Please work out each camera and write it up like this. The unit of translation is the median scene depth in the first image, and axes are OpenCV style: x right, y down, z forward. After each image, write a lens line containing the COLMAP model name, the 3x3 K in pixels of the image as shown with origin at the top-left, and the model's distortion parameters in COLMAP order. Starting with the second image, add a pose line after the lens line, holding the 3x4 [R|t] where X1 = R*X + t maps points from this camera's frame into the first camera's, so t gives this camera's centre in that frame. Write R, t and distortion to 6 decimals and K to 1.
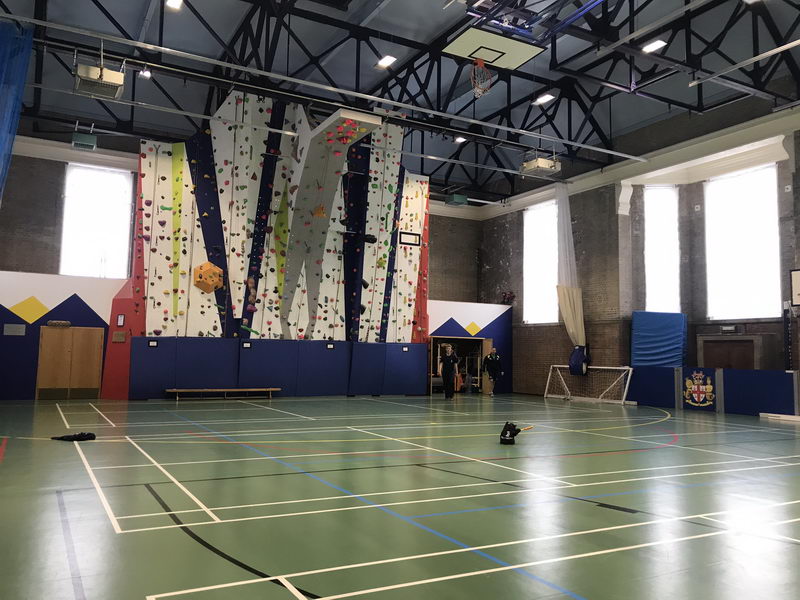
lens RADIAL K [[660.0, 0, 392.1], [0, 660.0, 300.1], [0, 0, 1]] dist [-0.034129, 0.012065]
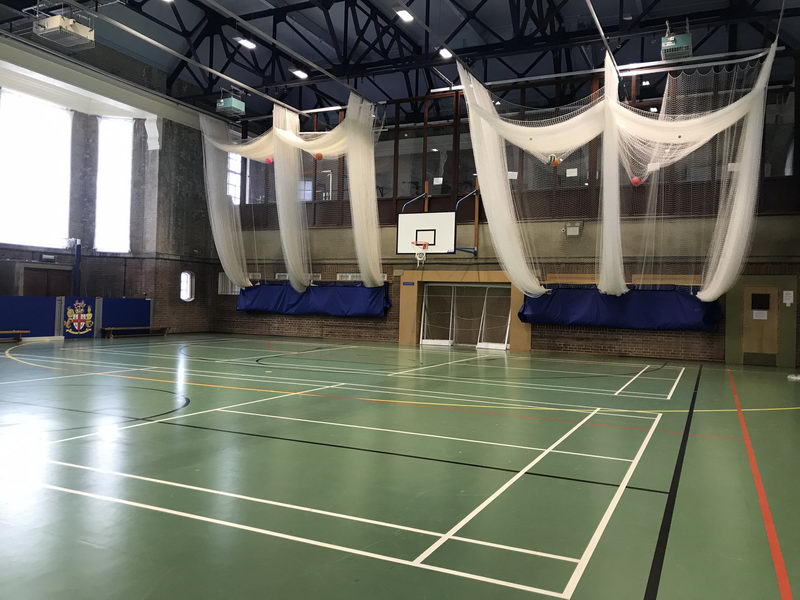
lens RADIAL K [[660.0, 0, 392.1], [0, 660.0, 300.1], [0, 0, 1]] dist [-0.034129, 0.012065]
pose [[-0.583216, -0.036464, 0.811498, -0.657533], [-0.106506, 0.993801, -0.031889, 0.089192], [-0.805305, -0.105028, -0.583484, 1.212907]]
